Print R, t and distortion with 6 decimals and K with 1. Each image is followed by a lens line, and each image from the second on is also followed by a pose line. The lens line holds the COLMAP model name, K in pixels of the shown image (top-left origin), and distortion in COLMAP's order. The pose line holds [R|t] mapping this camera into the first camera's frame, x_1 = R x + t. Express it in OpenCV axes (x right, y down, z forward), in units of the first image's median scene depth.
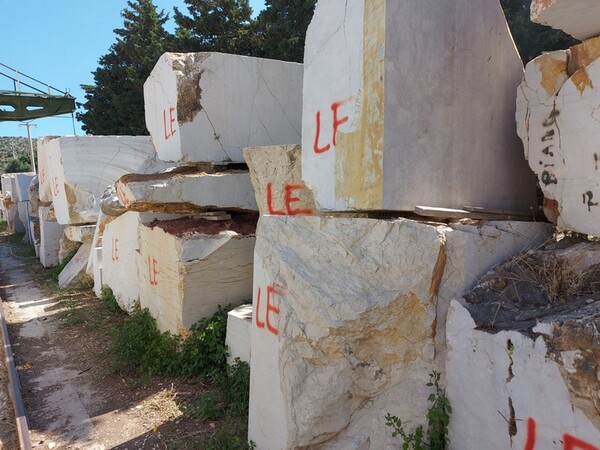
lens RADIAL K [[431.2, 0, 302.3], [0, 431.2, 228.5], [0, 0, 1]] dist [0.099757, -0.103751]
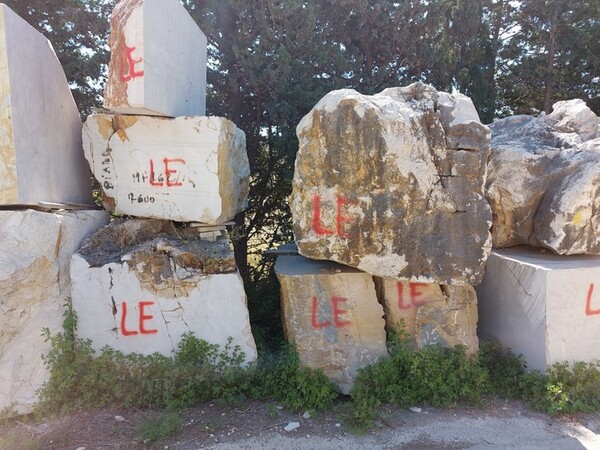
lens RADIAL K [[431.2, 0, 302.3], [0, 431.2, 228.5], [0, 0, 1]] dist [0.099757, -0.103751]
pose [[0.499236, -0.069915, 0.863641, -0.651866], [0.065870, 0.996917, 0.042628, 0.039953], [-0.863958, 0.035607, 0.502303, -0.620597]]
